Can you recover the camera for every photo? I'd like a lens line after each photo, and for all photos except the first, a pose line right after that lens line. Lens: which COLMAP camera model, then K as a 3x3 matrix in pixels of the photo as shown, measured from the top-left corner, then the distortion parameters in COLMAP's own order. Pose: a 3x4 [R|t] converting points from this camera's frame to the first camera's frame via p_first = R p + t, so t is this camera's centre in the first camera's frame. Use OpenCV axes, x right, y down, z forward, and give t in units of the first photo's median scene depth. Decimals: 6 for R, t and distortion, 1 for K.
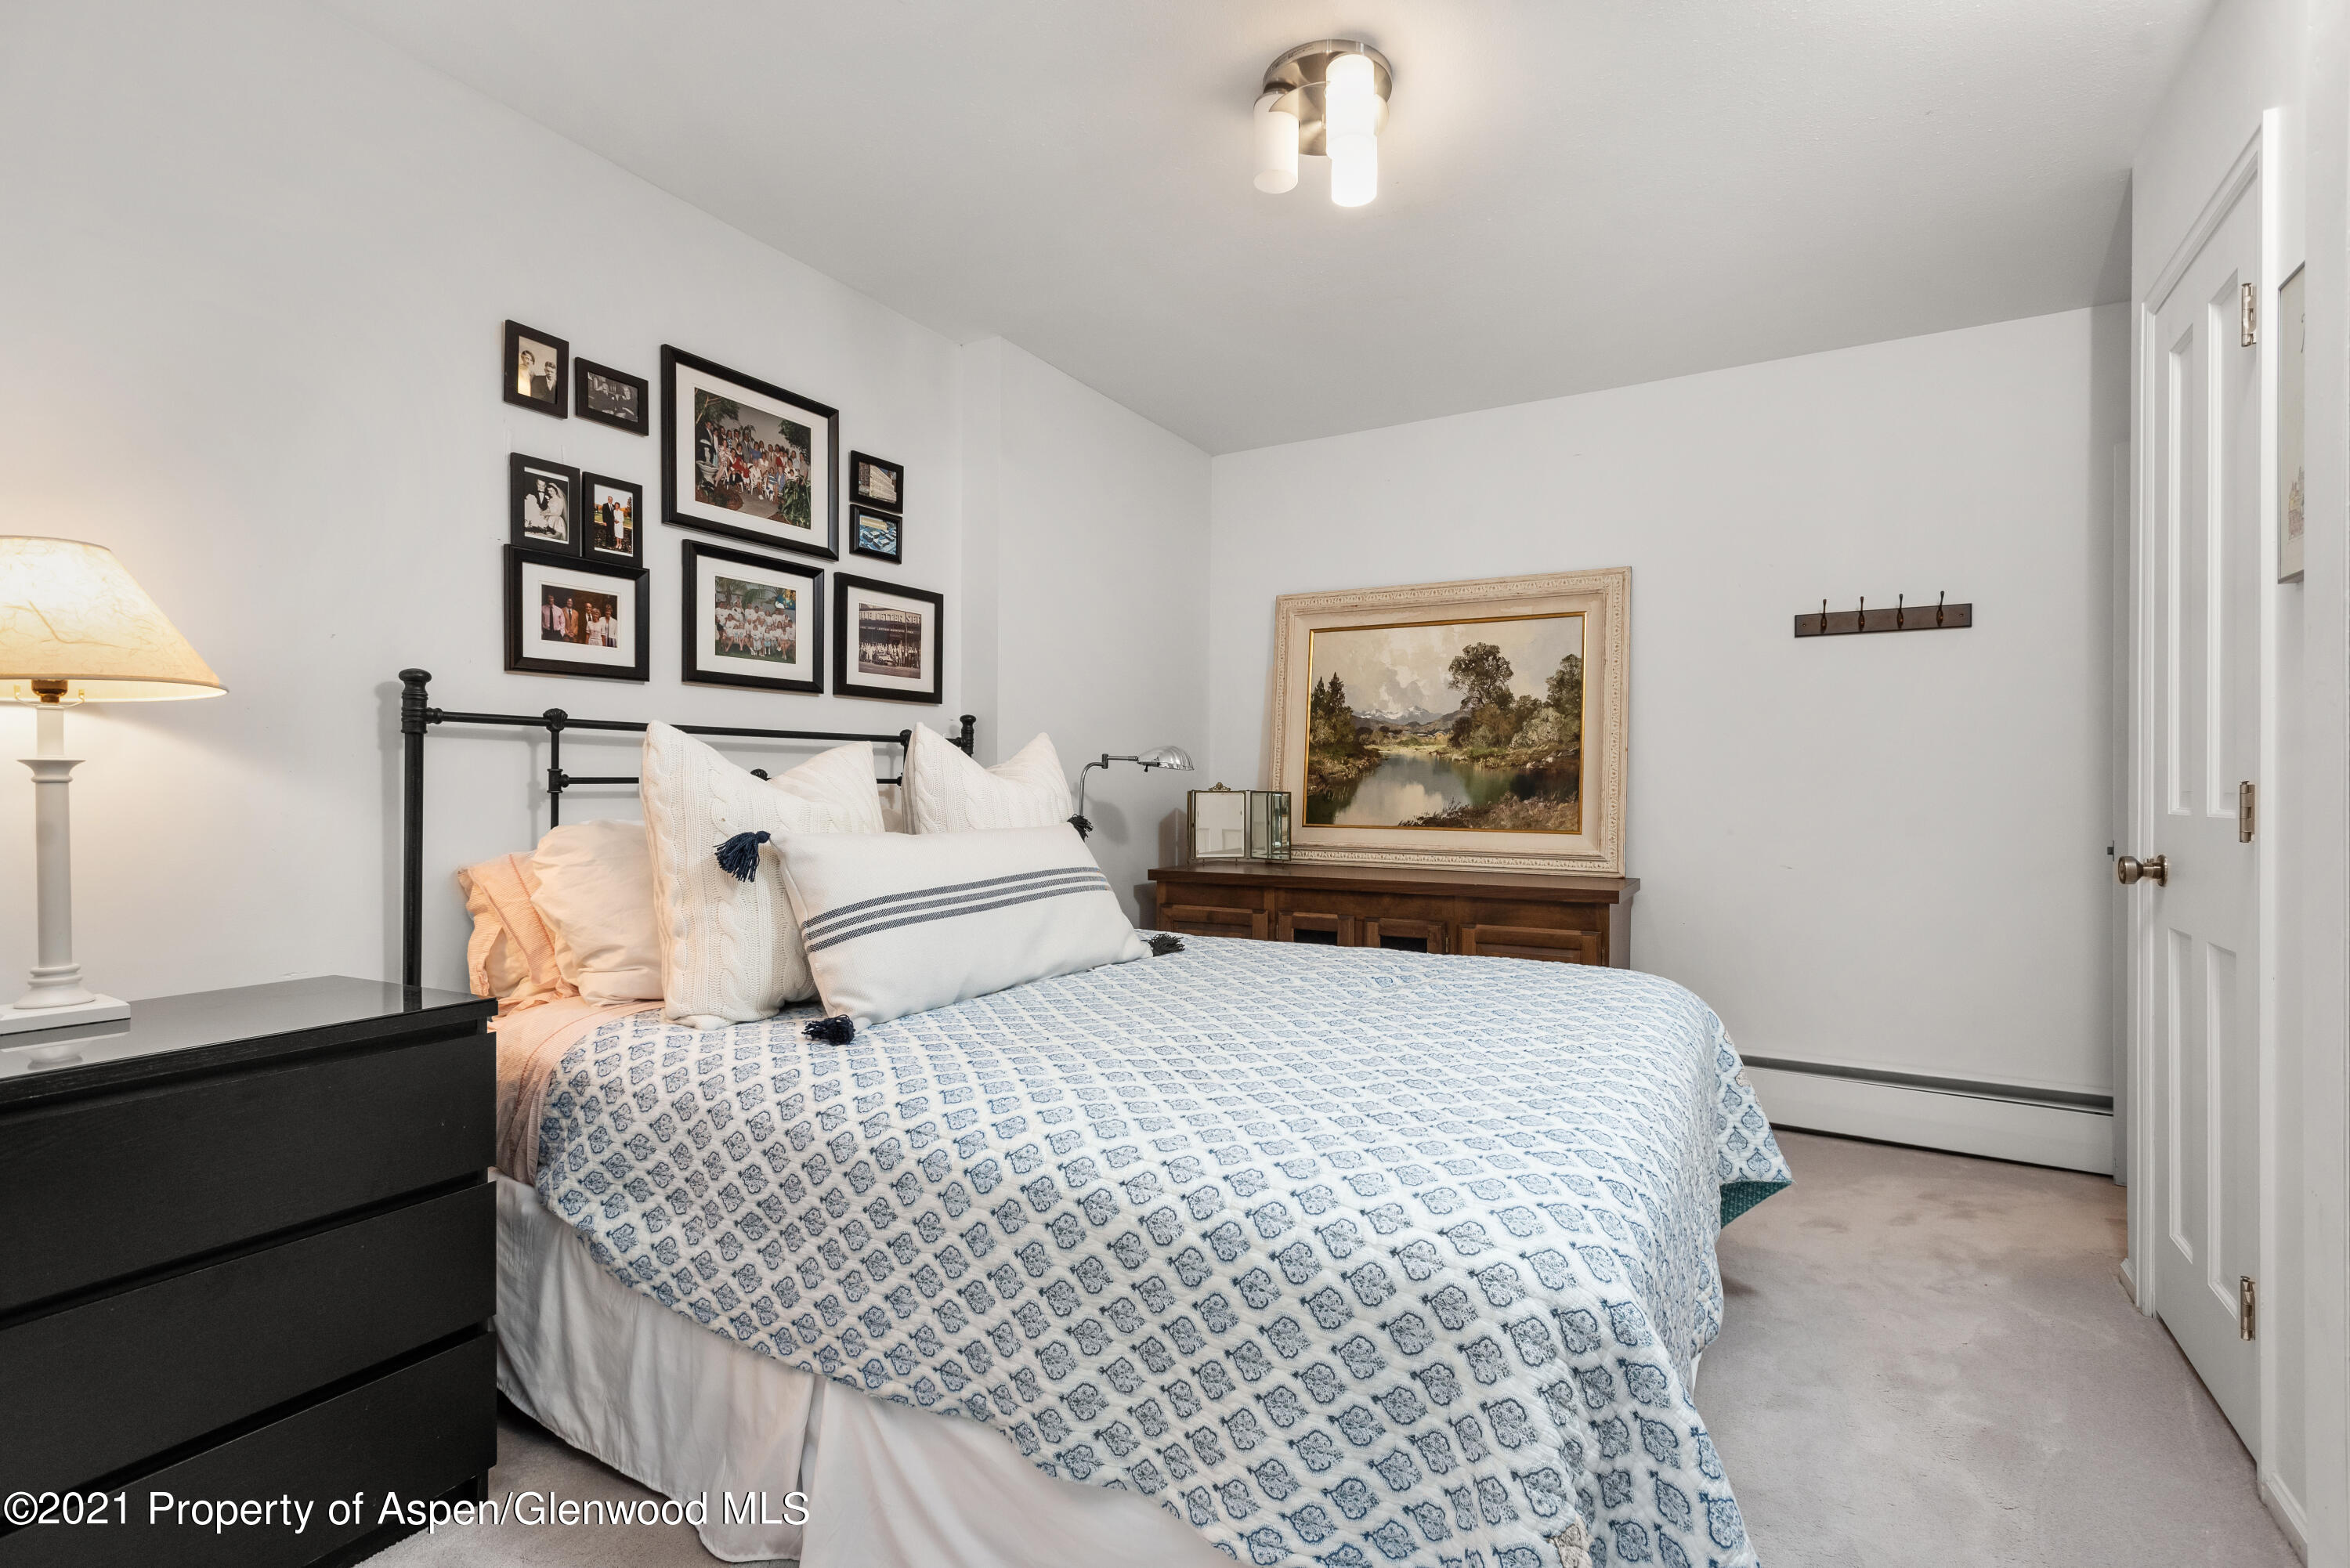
lens RADIAL K [[1106.7, 0, 1198.9], [0, 1106.7, 786.3], [0, 0, 1]] dist [0.019563, -0.006846]
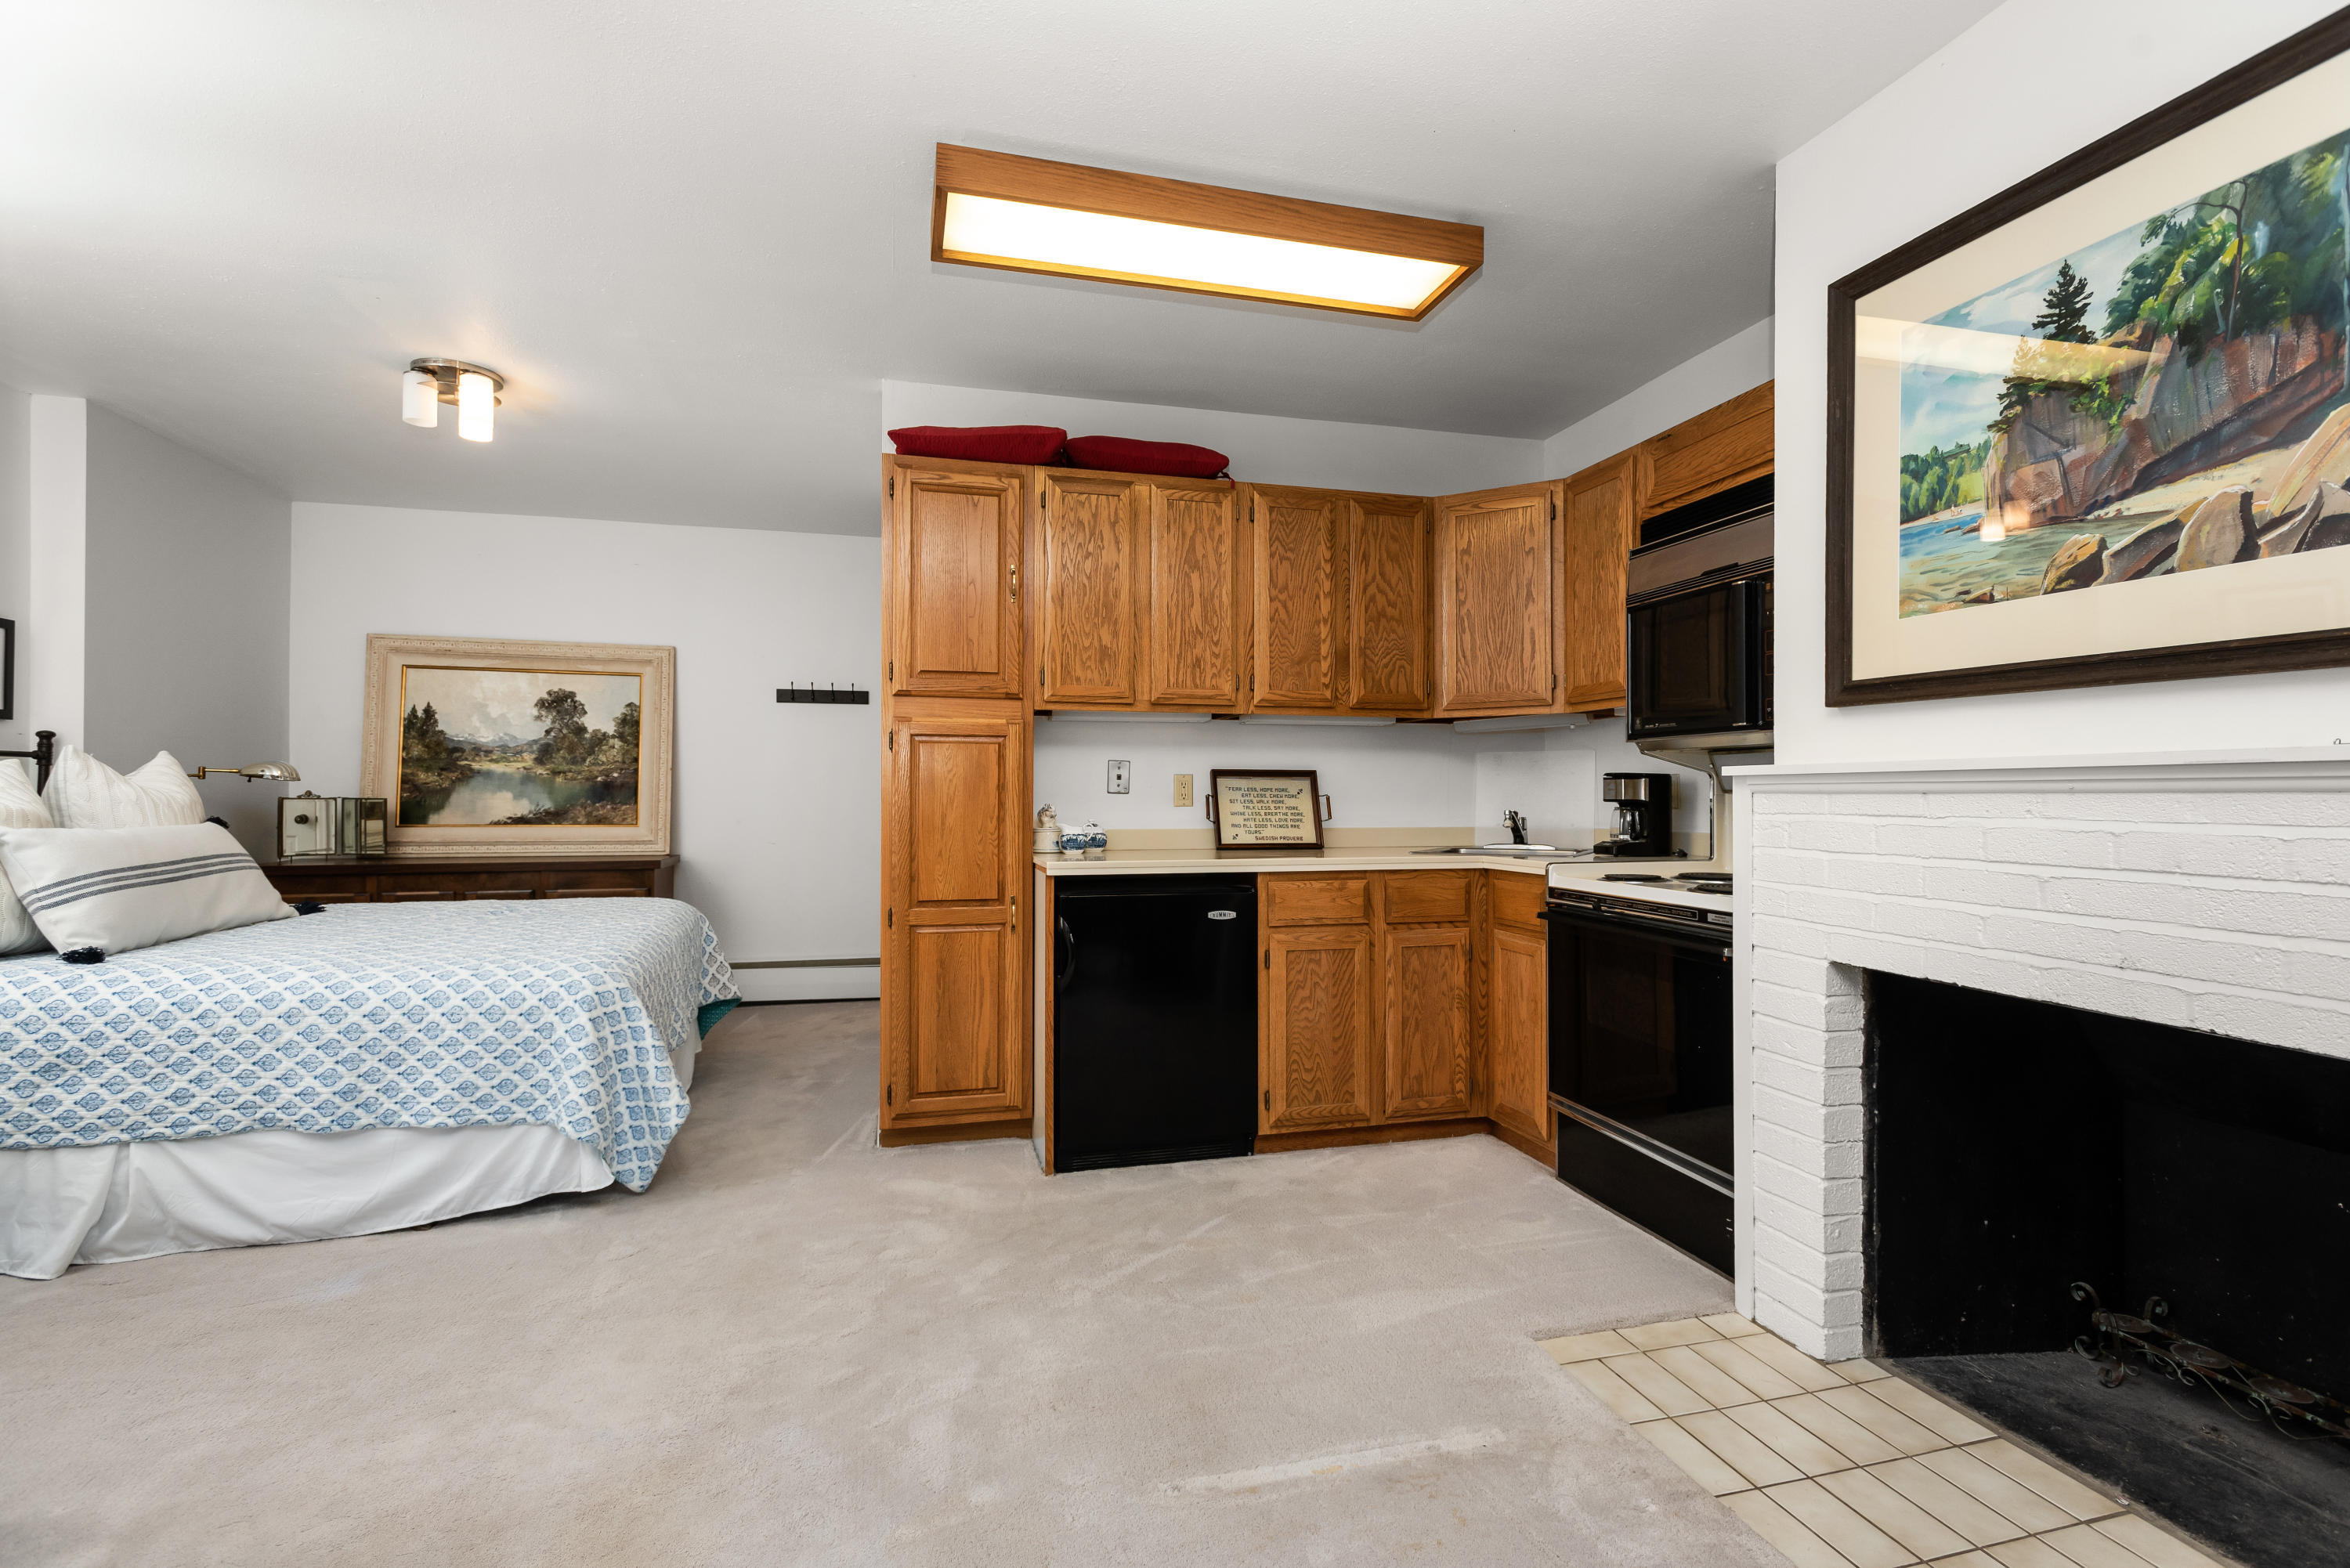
lens RADIAL K [[1106.7, 0, 1198.9], [0, 1106.7, 786.3], [0, 0, 1]] dist [0.019563, -0.006846]
pose [[0.715255, 0.003104, 0.698857, -0.150744], [0.000597, 0.999987, -0.005053, -0.001845], [-0.698863, 0.004031, 0.715244, -0.563055]]
